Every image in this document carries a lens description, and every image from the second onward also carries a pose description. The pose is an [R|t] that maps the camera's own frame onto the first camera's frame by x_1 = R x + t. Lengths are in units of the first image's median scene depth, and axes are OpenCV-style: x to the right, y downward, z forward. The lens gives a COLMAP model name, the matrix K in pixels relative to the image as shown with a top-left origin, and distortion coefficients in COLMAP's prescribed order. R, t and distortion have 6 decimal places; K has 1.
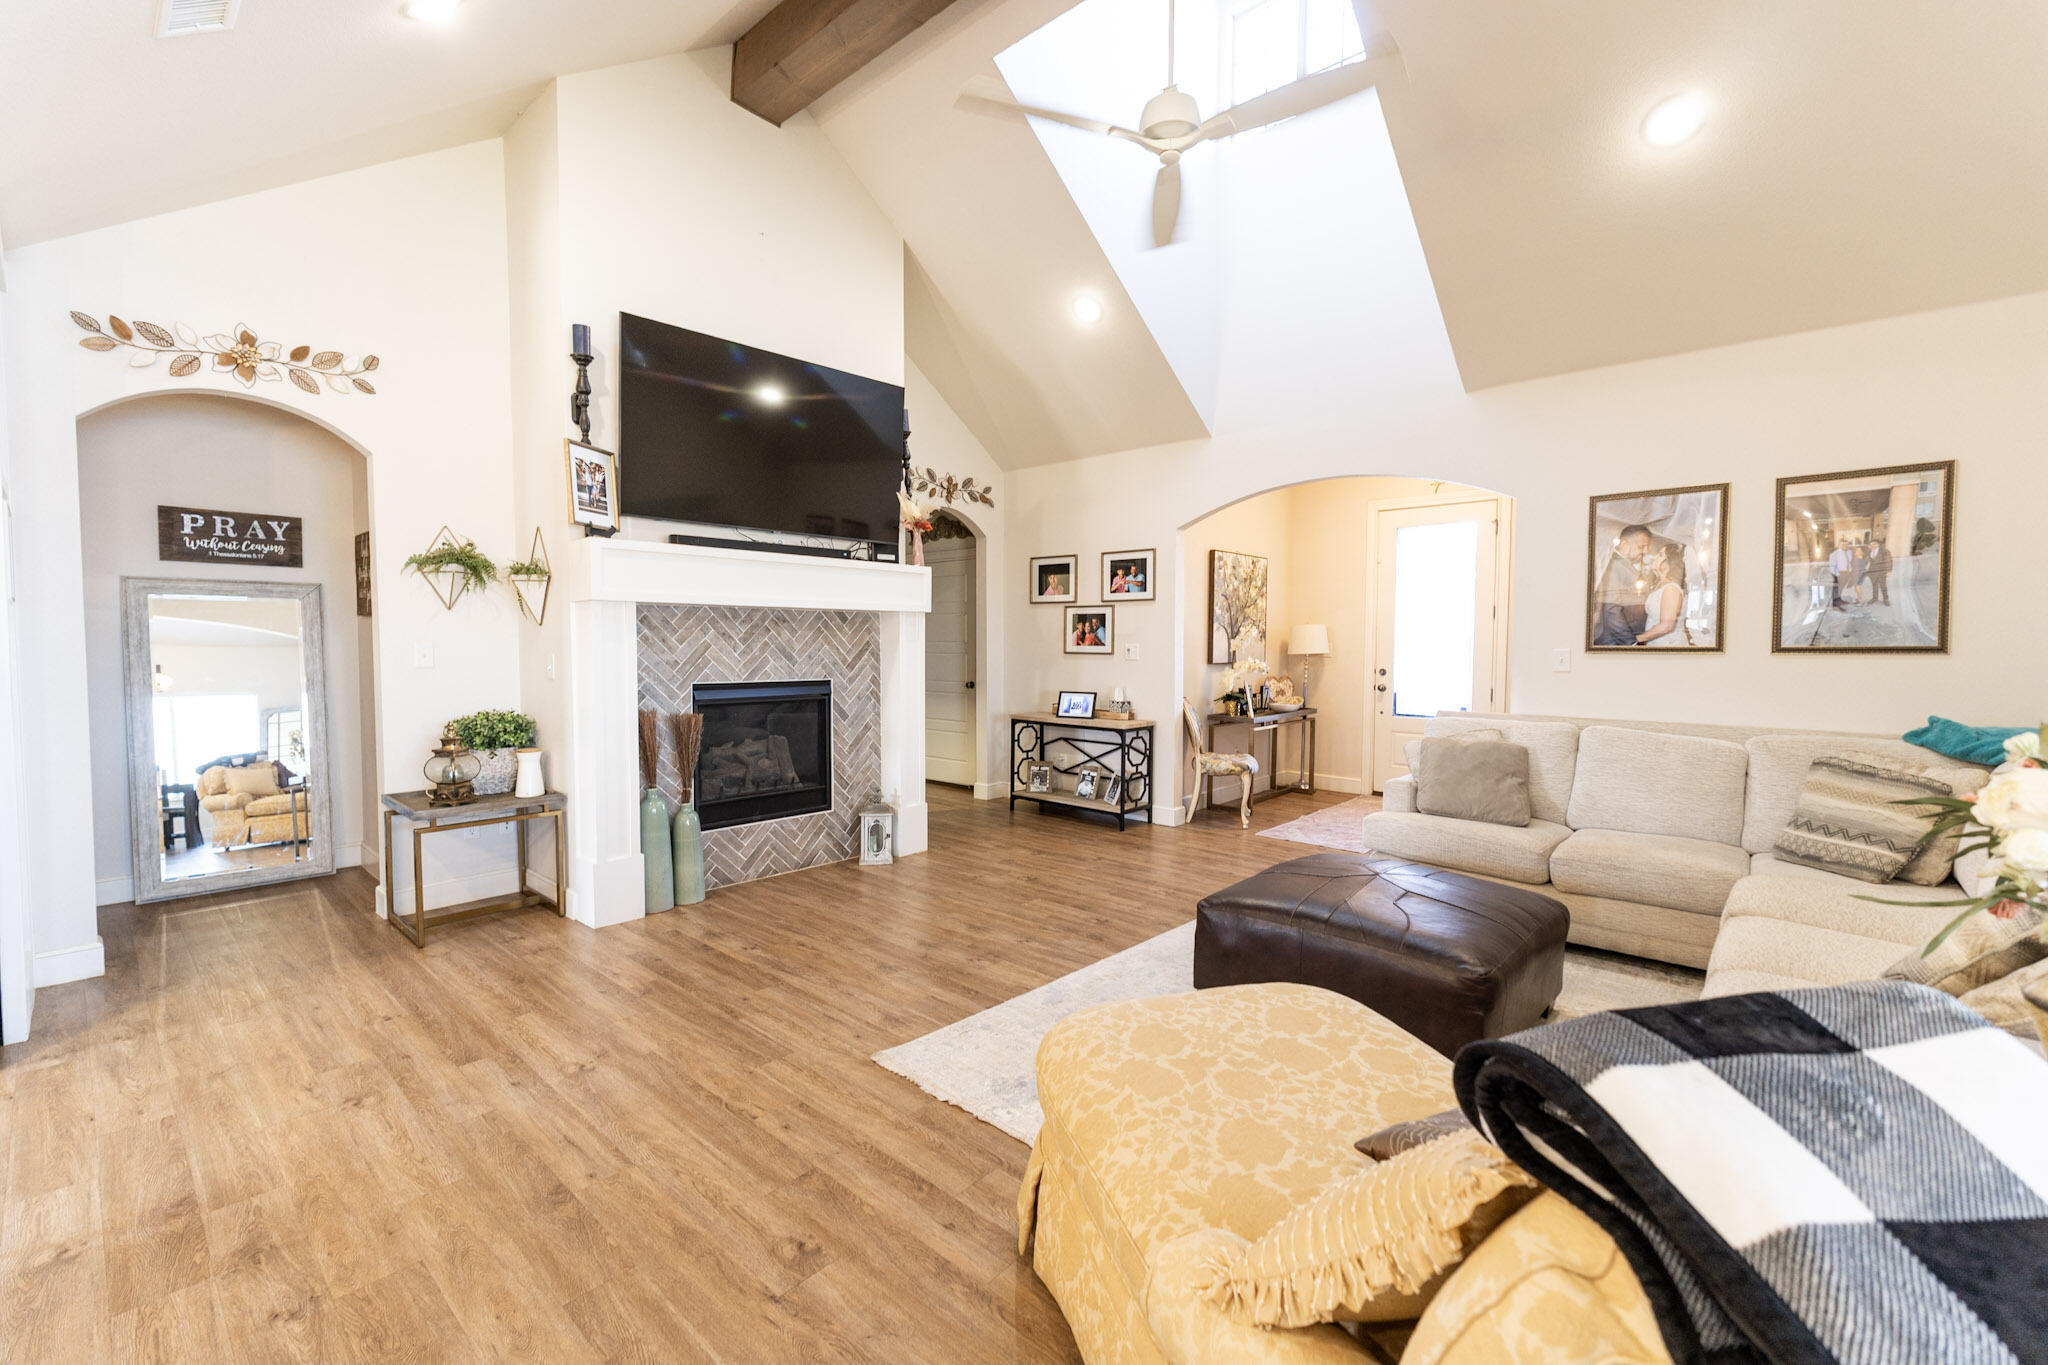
lens RADIAL K [[849.7, 0, 1022.4], [0, 849.7, 682.5], [0, 0, 1]] dist [0.004214, -0.001310]
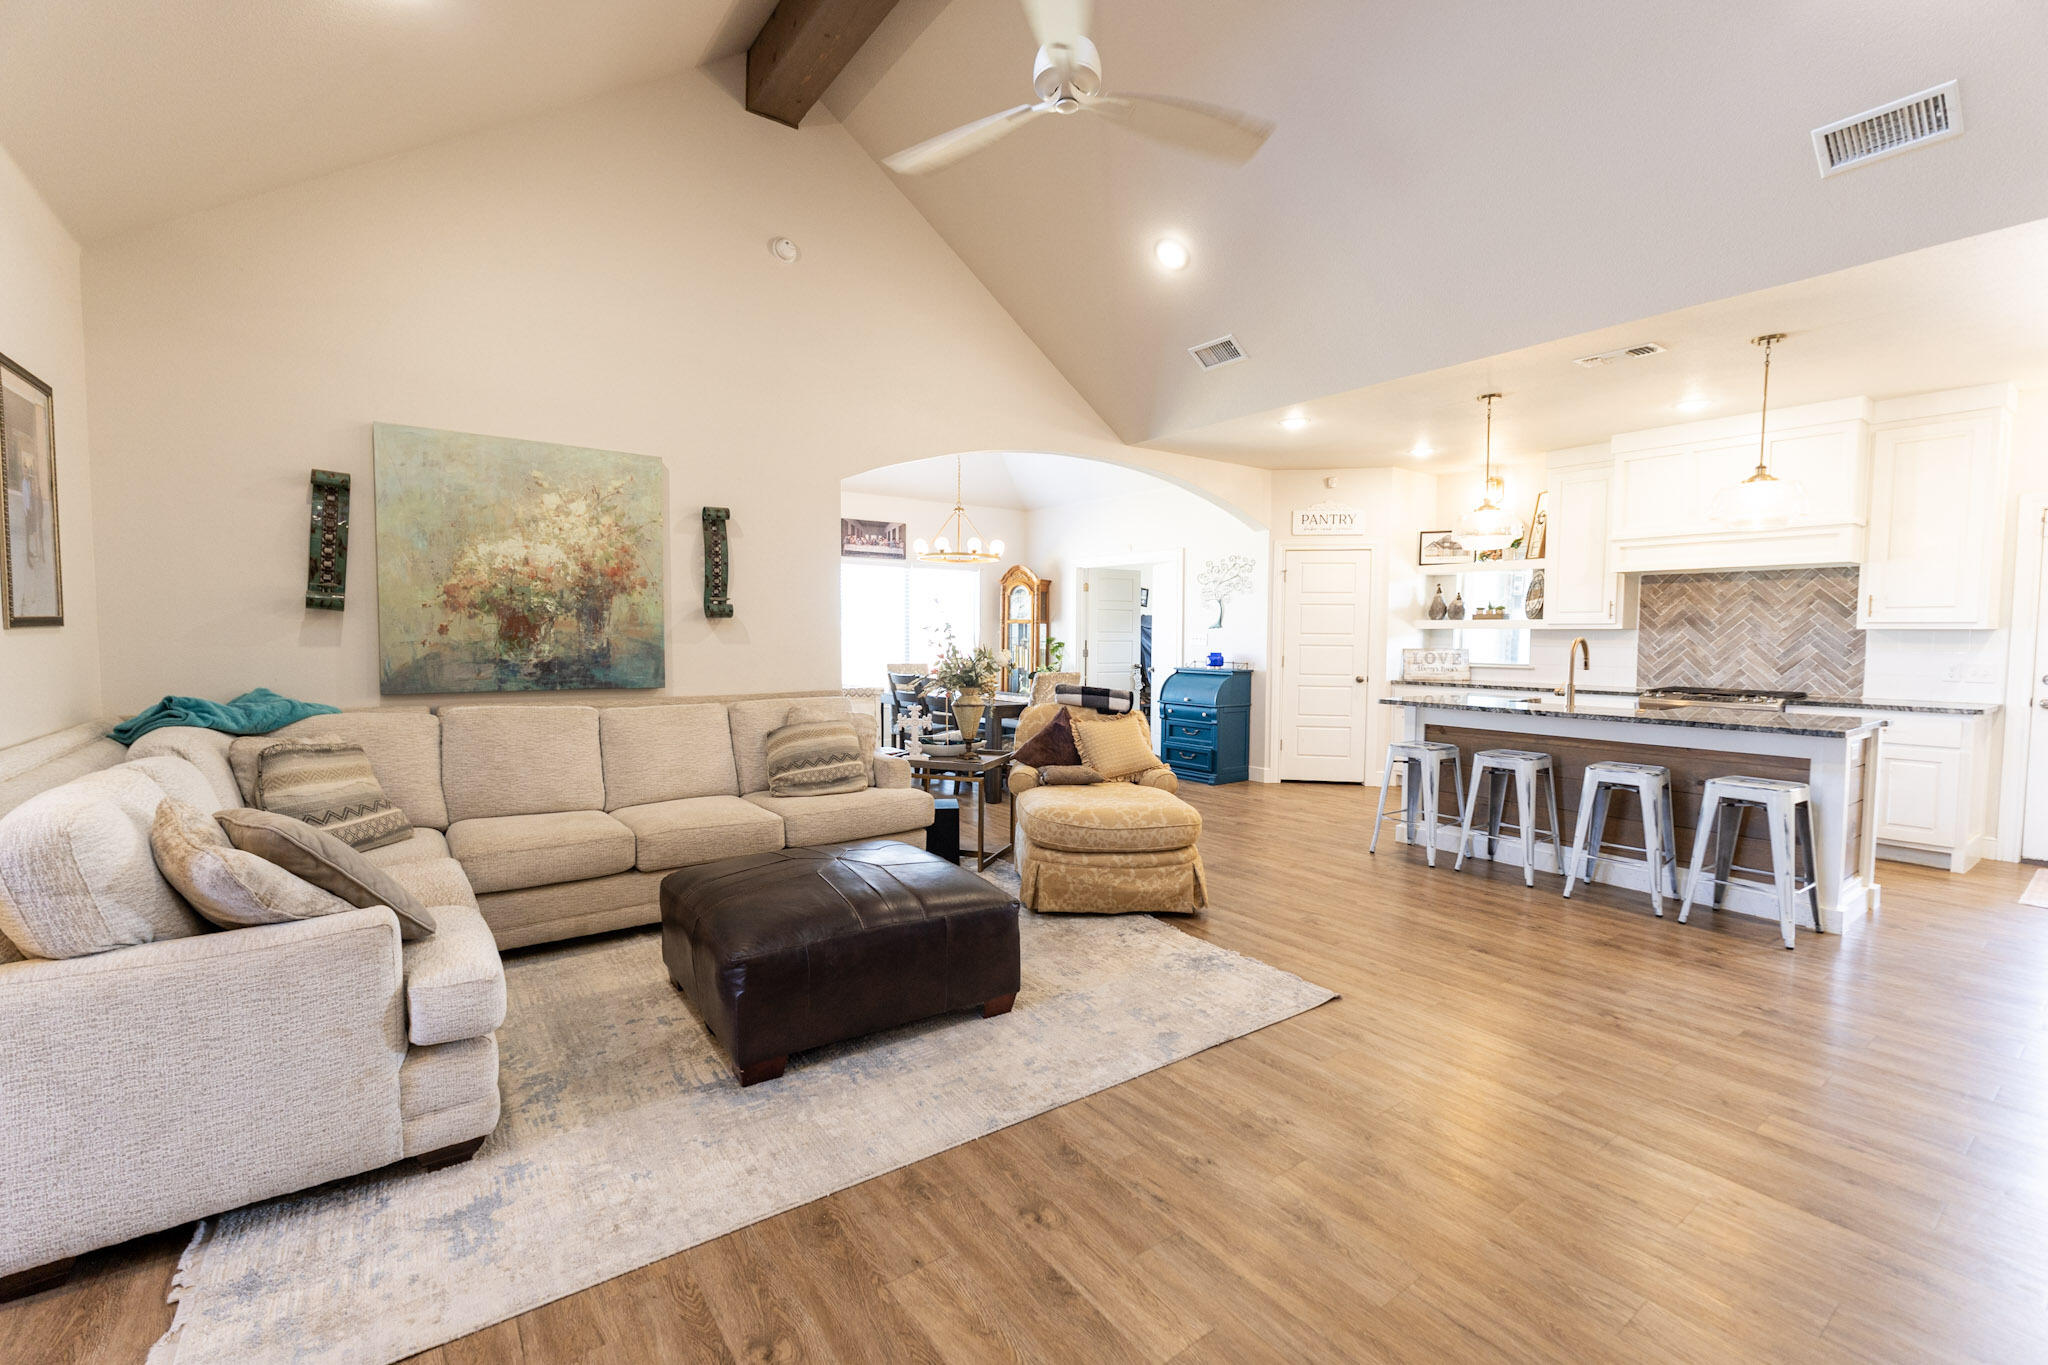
lens RADIAL K [[849.7, 0, 1022.2], [0, 849.7, 676.2], [0, 0, 1]] dist [0.004214, -0.001310]
pose [[-0.977146, -0.023484, 0.211266, 0.007616], [-0.002621, 0.995134, 0.098496, -0.074993], [-0.212551, 0.095691, -0.972453, 1.745711]]
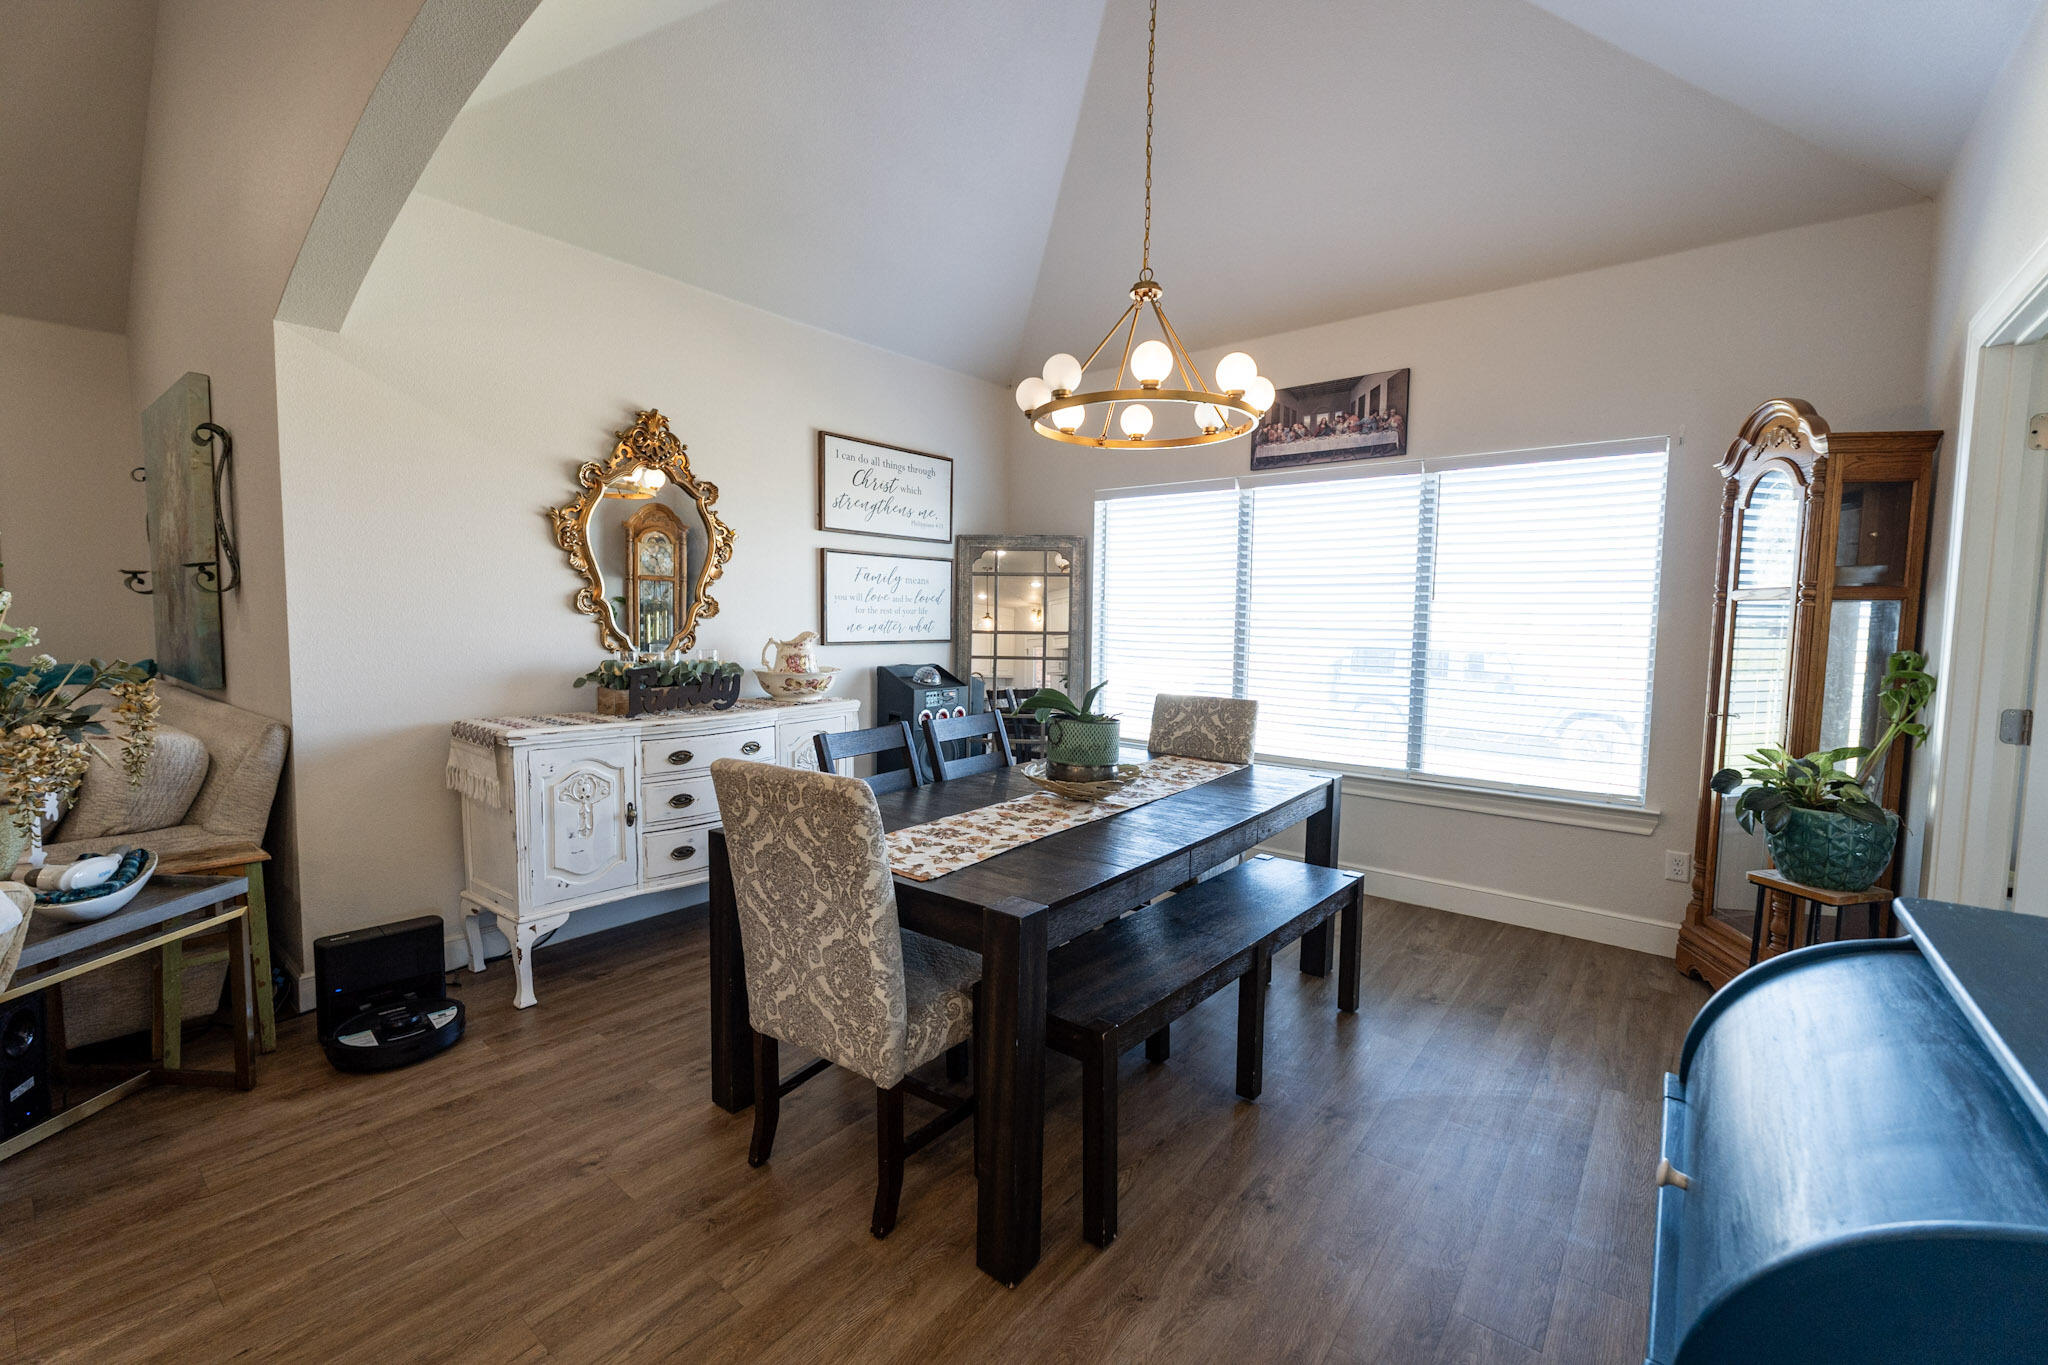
lens RADIAL K [[849.7, 0, 1024.2], [0, 849.7, 680.2], [0, 0, 1]] dist [0.004214, -0.001310]
pose [[-0.050195, -0.079908, 0.995538, -0.195938], [0.037206, 0.995953, 0.081817, 0.016912], [-0.998046, 0.041146, -0.047019, -0.374663]]
